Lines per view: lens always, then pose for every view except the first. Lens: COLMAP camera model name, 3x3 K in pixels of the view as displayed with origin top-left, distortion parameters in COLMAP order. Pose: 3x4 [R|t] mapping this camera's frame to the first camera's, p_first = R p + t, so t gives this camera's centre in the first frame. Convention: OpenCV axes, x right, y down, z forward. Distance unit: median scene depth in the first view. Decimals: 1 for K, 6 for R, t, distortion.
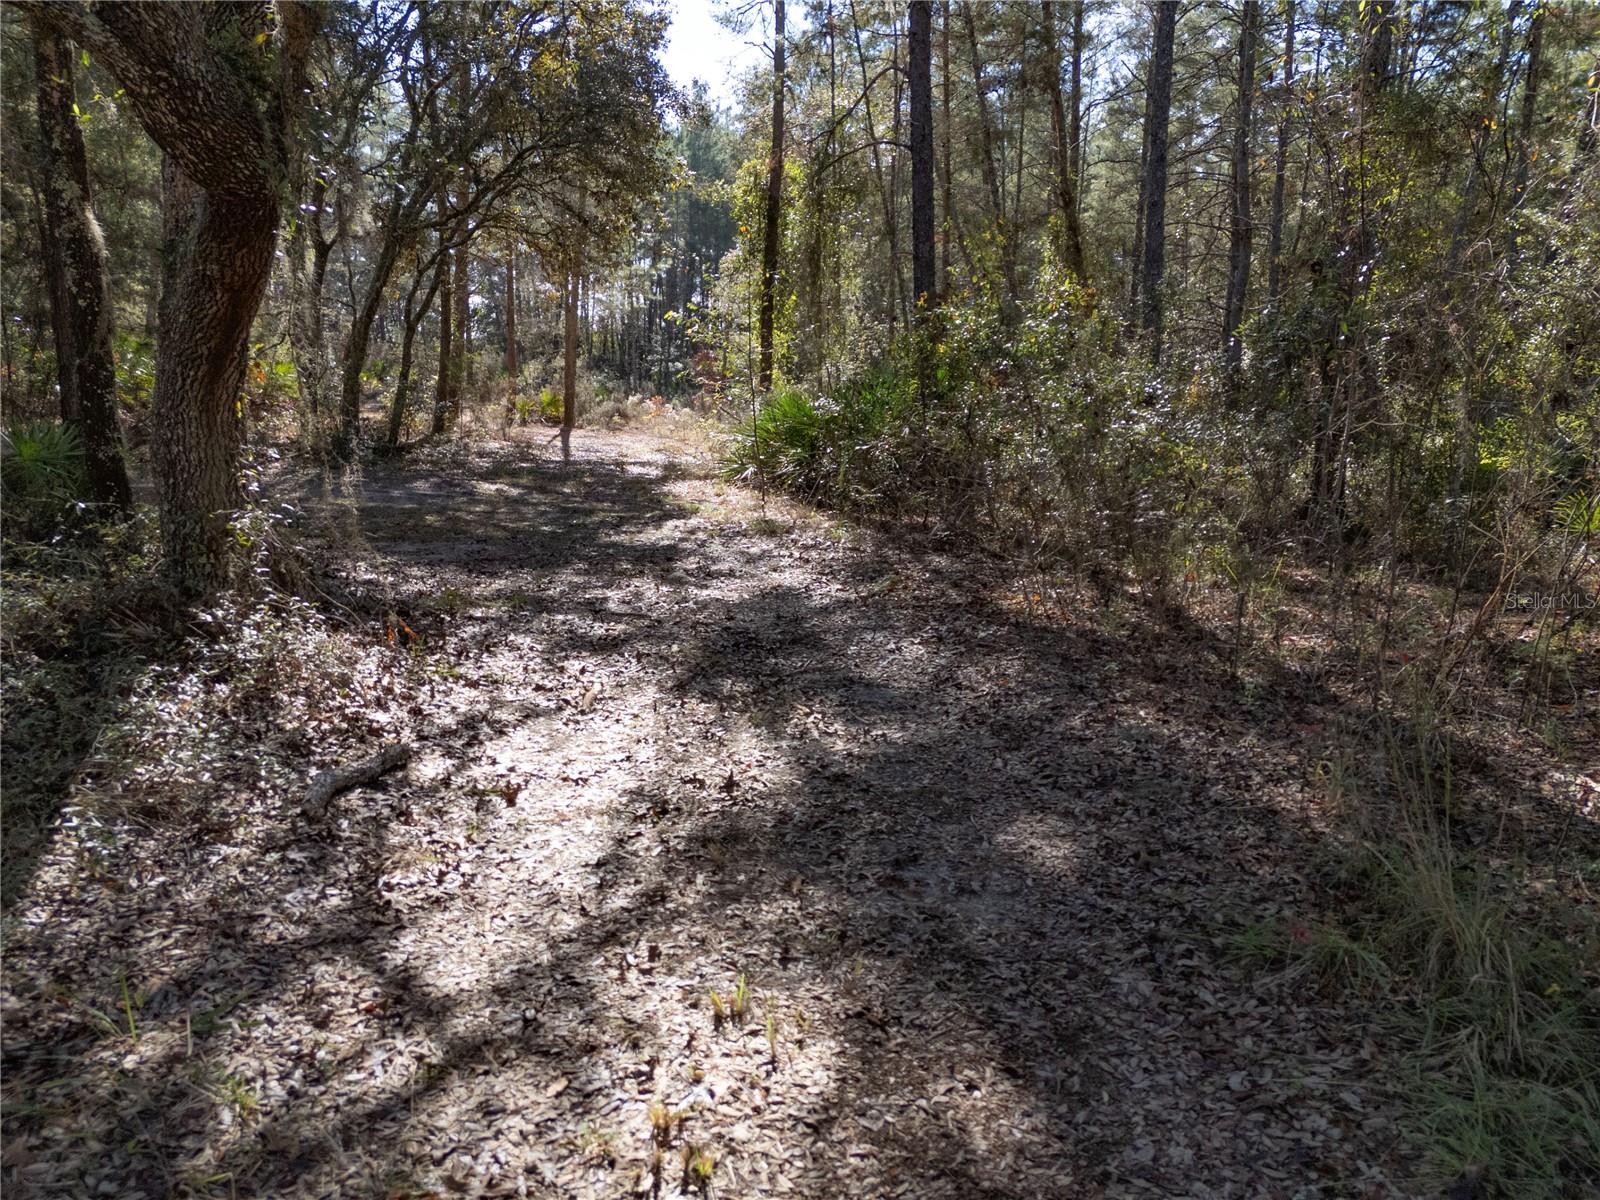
lens RADIAL K [[1261.0, 0, 800.0], [0, 1261.0, 600.0], [0, 0, 1]] dist [0.002655, -0.002925]
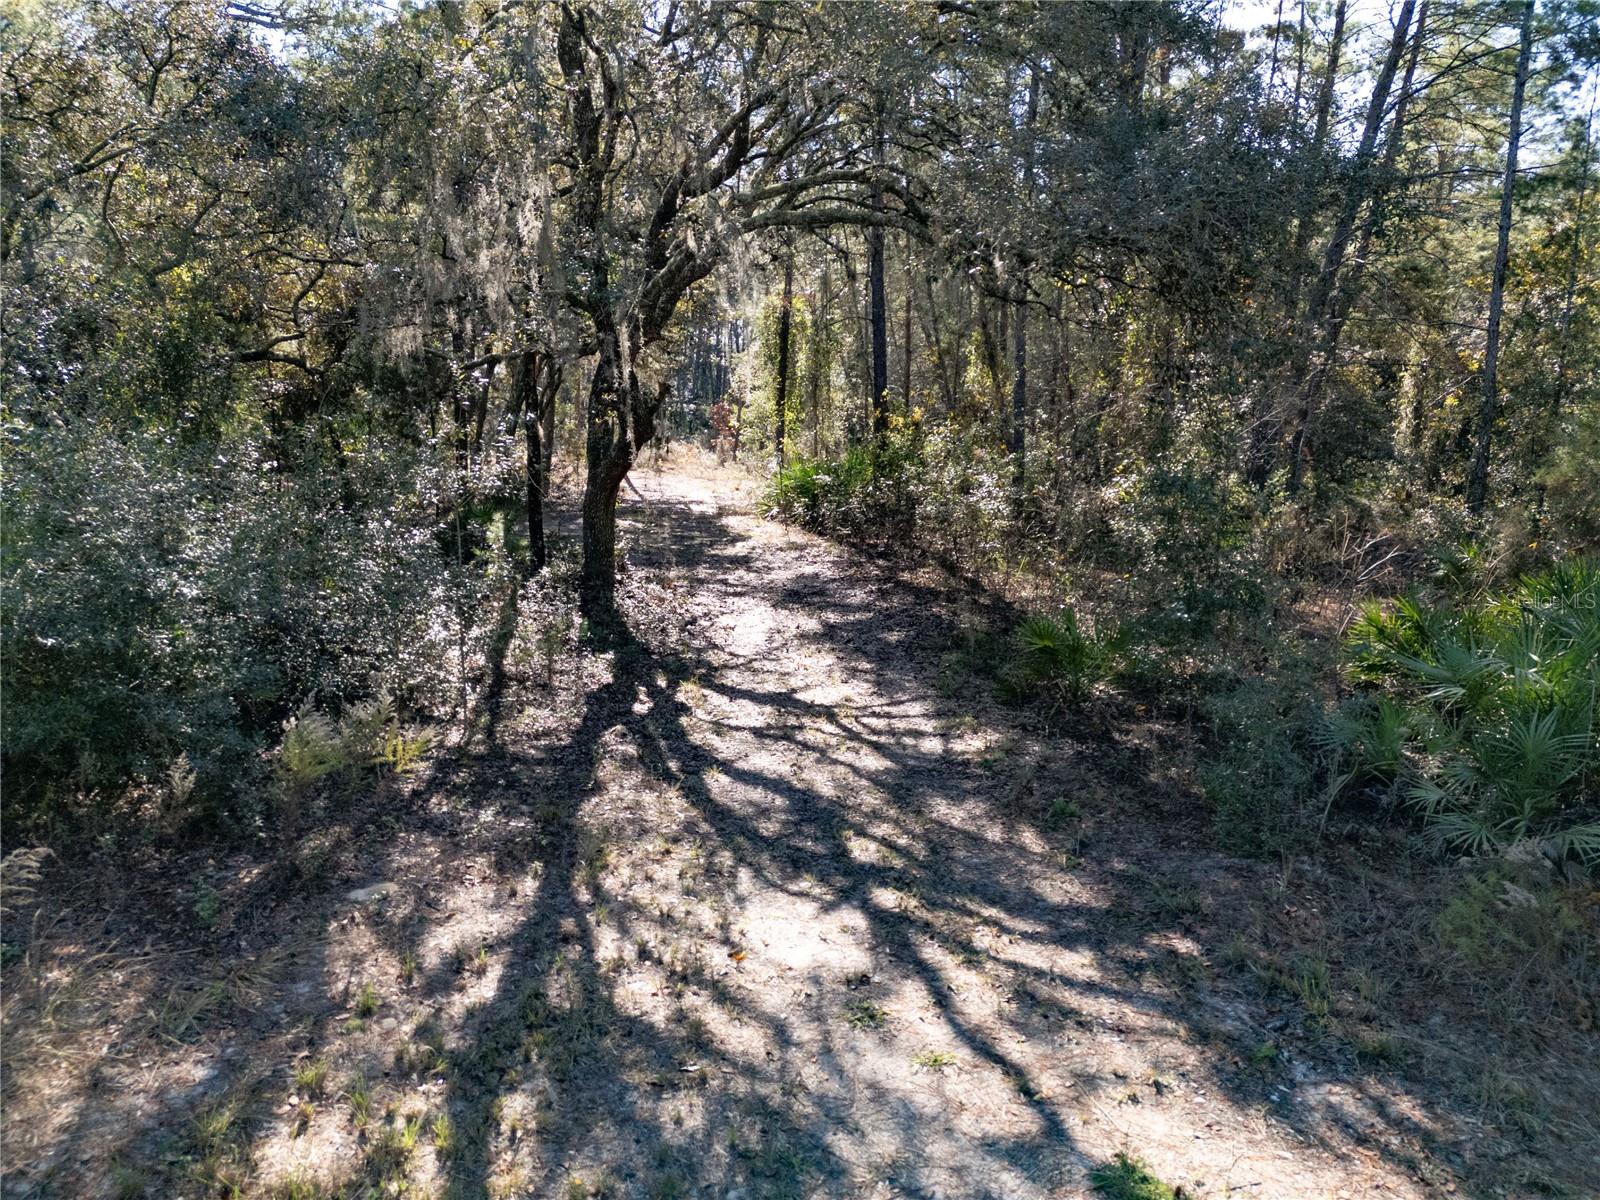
lens RADIAL K [[1261.0, 0, 800.0], [0, 1261.0, 600.0], [0, 0, 1]] dist [0.002655, -0.002925]
pose [[0.999956, -0.002624, 0.009020, -0.029456], [0.002751, 0.999897, -0.014116, 0.044477], [-0.008982, 0.014140, 0.999860, -0.790568]]
